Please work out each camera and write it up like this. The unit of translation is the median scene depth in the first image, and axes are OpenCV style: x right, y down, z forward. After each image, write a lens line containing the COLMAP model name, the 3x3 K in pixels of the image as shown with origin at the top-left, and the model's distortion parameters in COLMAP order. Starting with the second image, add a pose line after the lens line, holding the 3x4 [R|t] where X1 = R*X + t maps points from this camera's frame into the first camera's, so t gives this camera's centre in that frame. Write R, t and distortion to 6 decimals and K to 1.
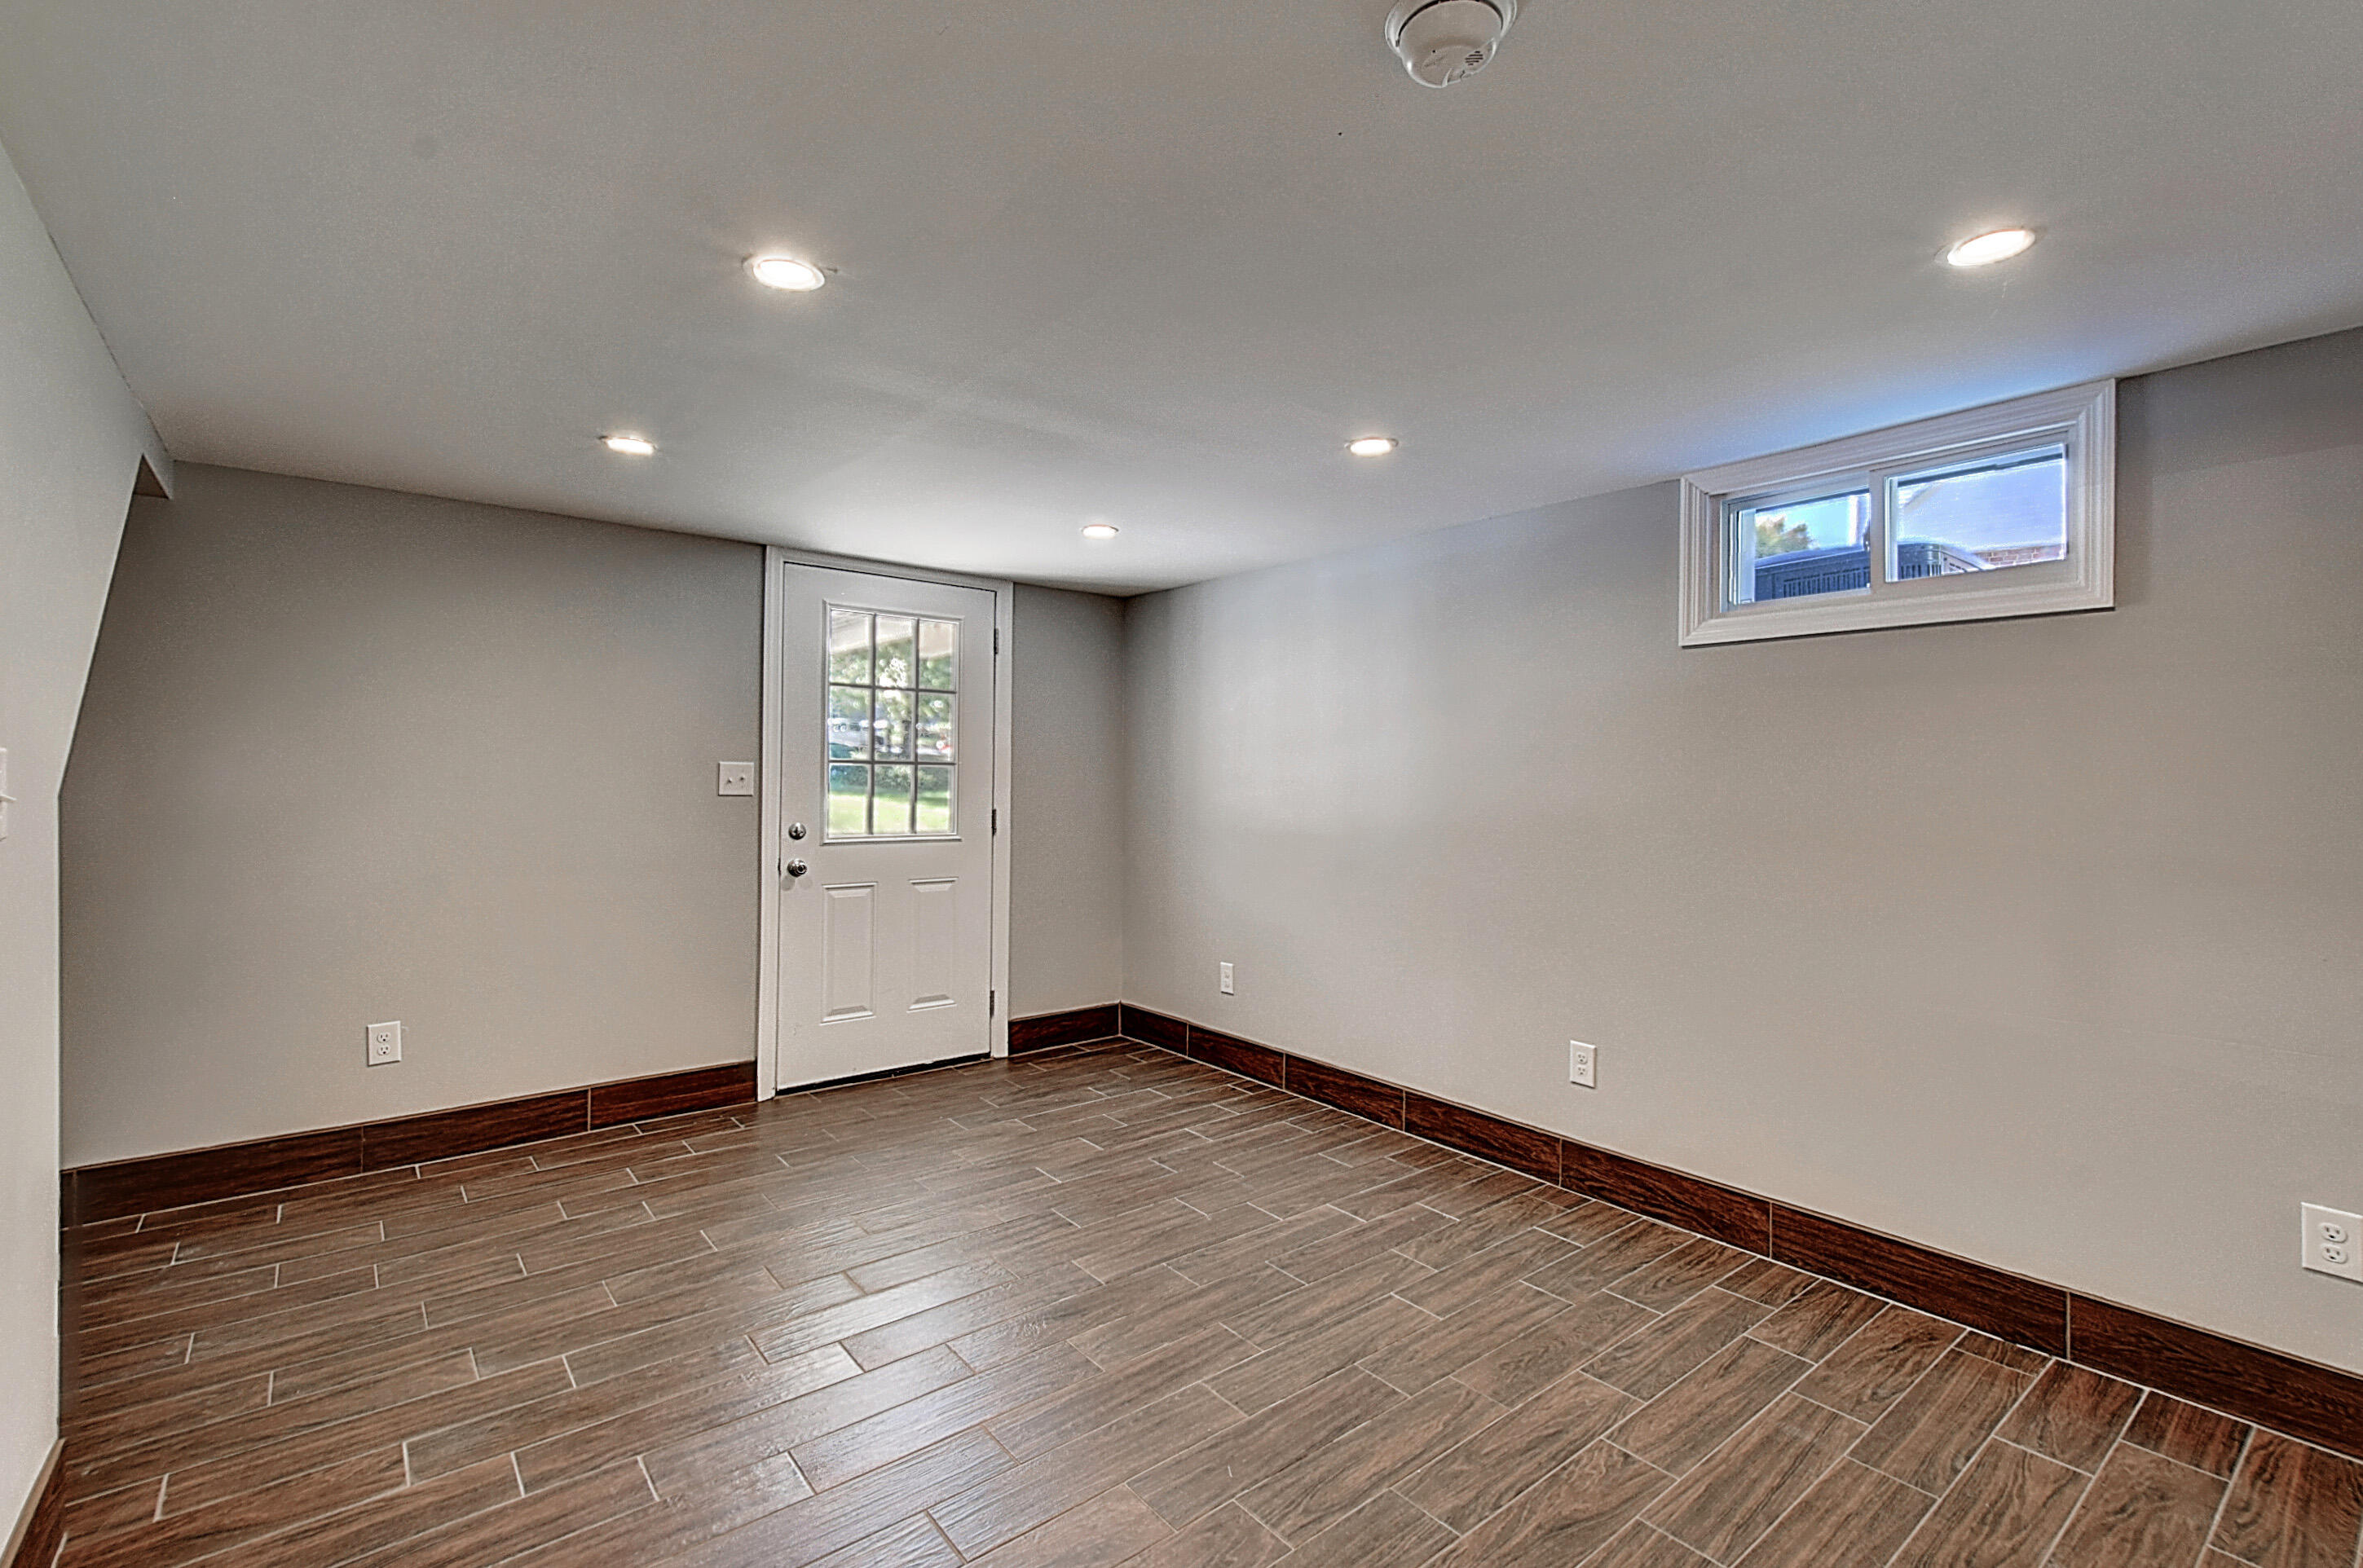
lens RADIAL K [[1049.5, 0, 1179.7], [0, 1049.5, 775.5], [0, 0, 1]] dist [-0.002901, -0.000174]
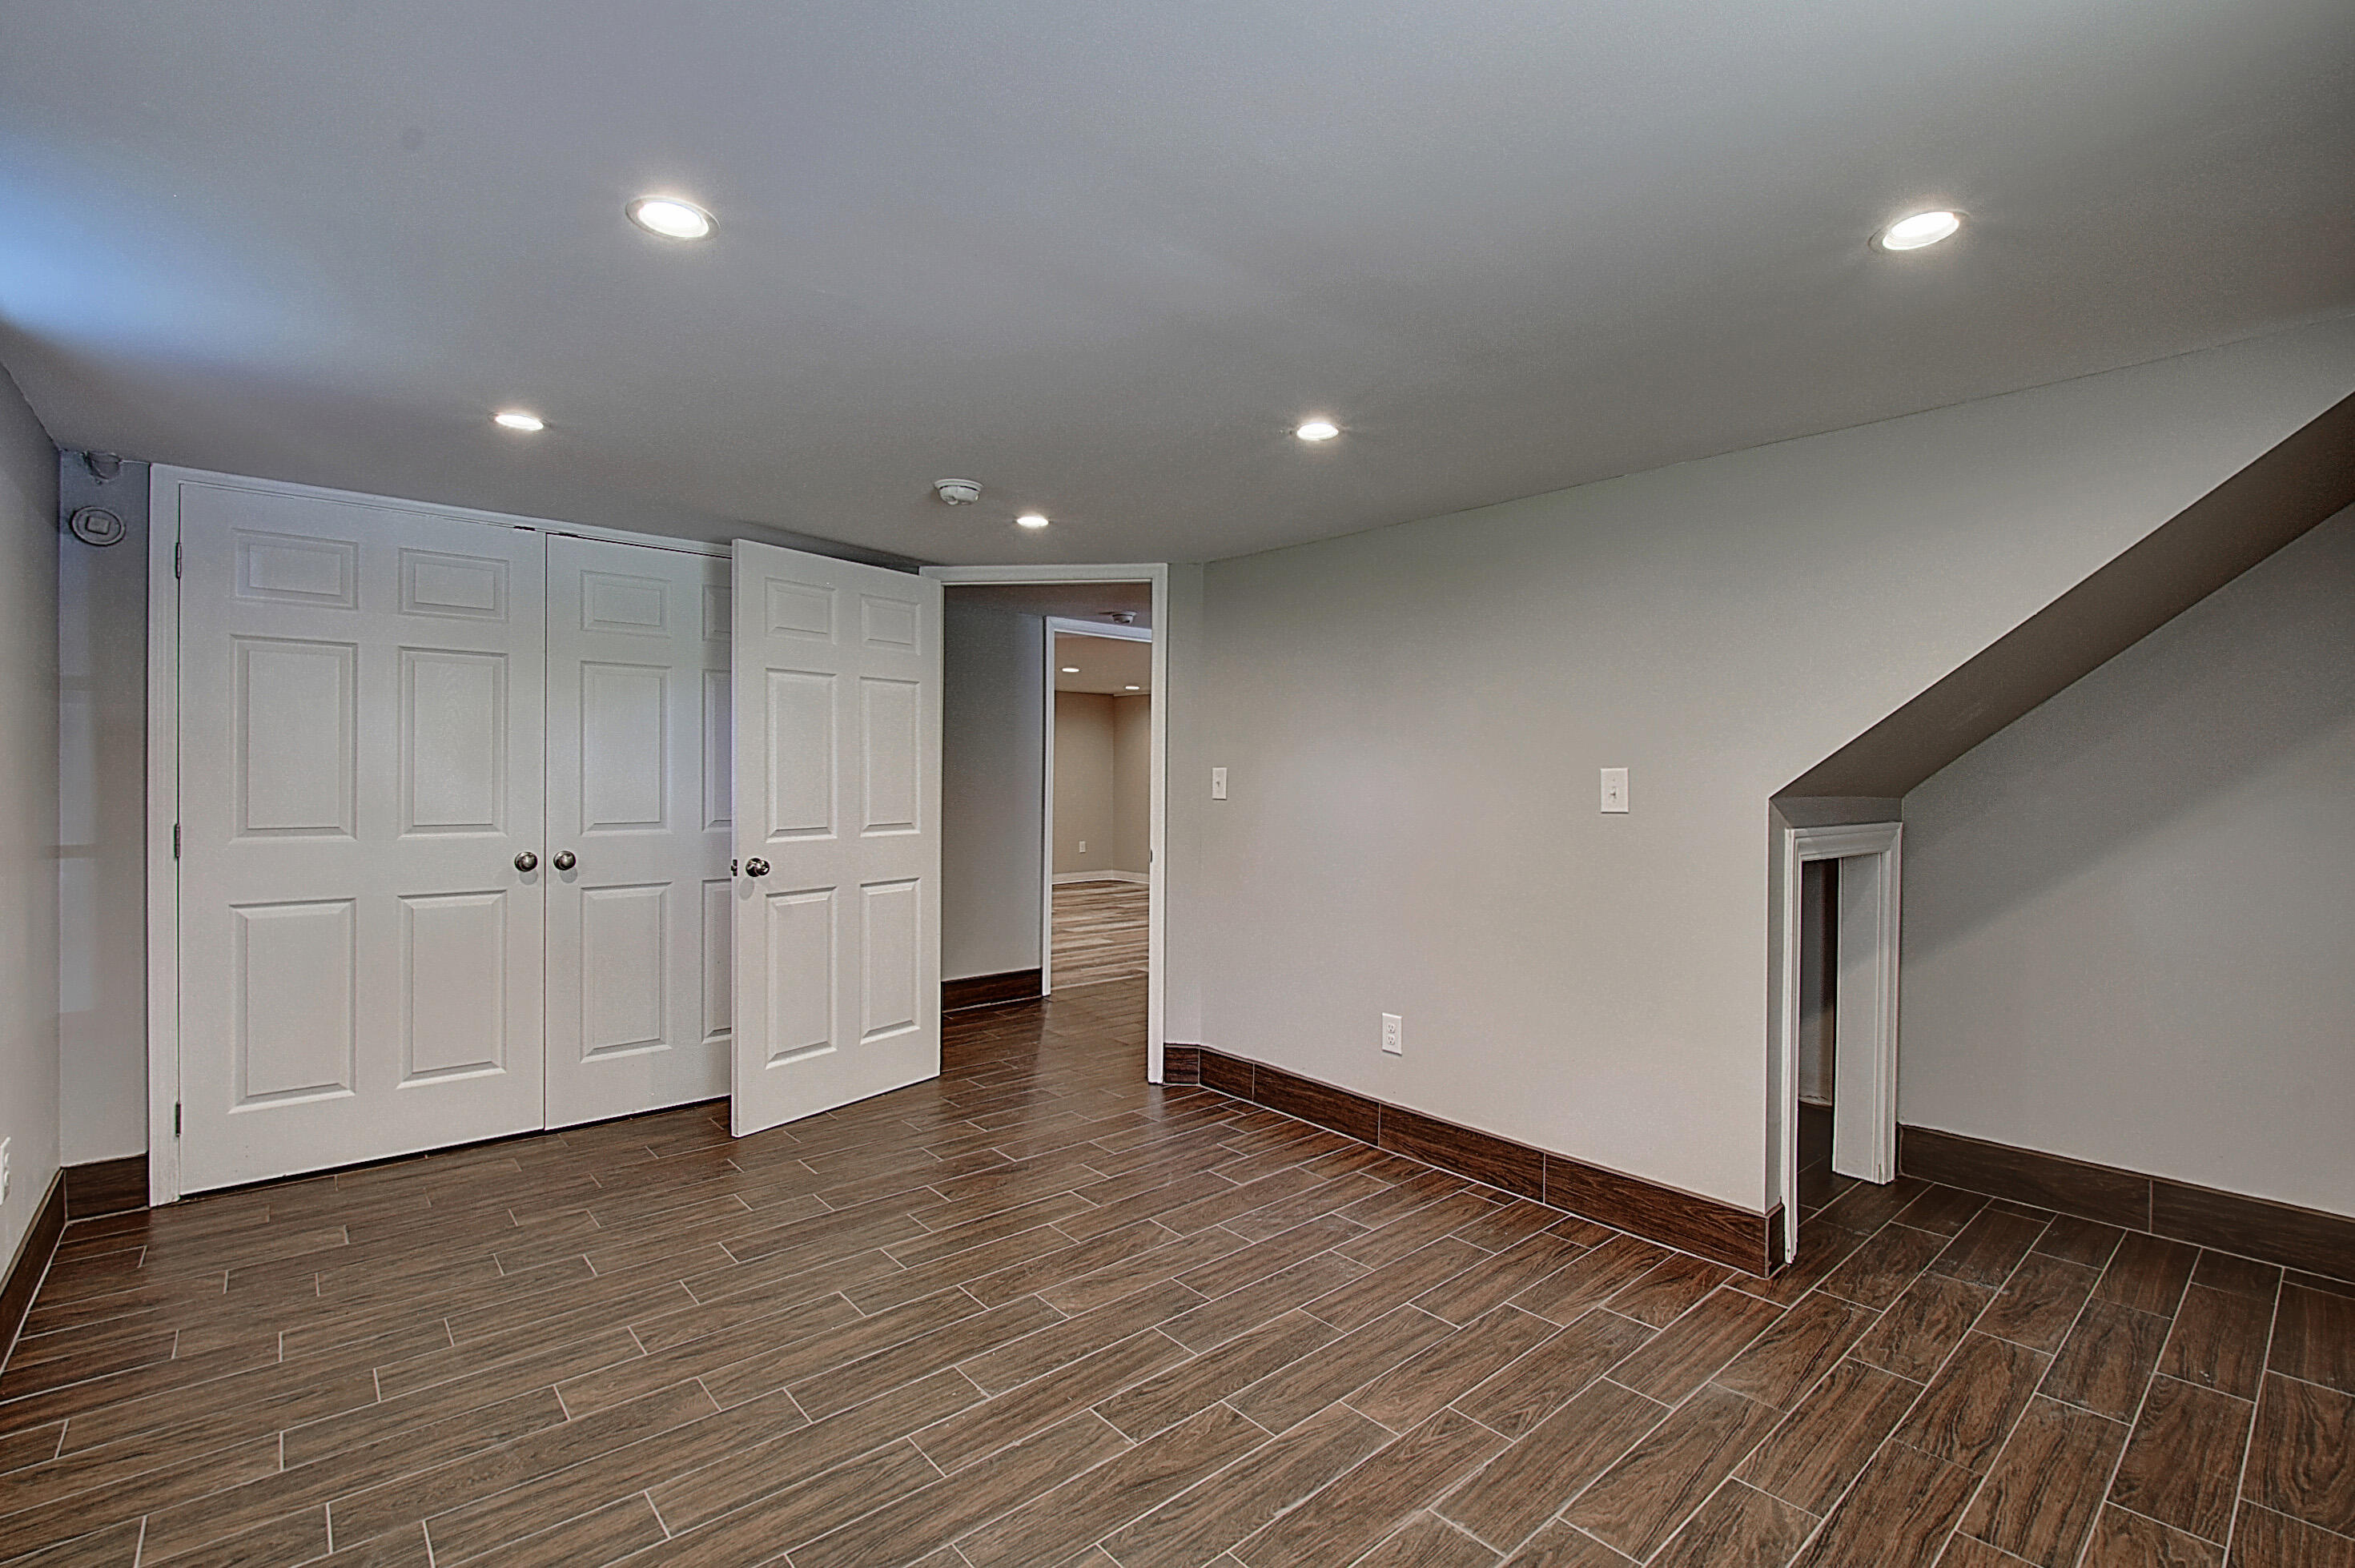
lens RADIAL K [[1046.1, 0, 1175.0], [0, 1046.1, 785.0], [0, 0, 1]] dist [-0.002901, -0.000174]
pose [[-0.999007, -0.014610, -0.042083, -0.101462], [-0.015095, 0.999823, 0.011224, -0.002221], [0.041912, 0.011848, -0.999051, 1.954139]]
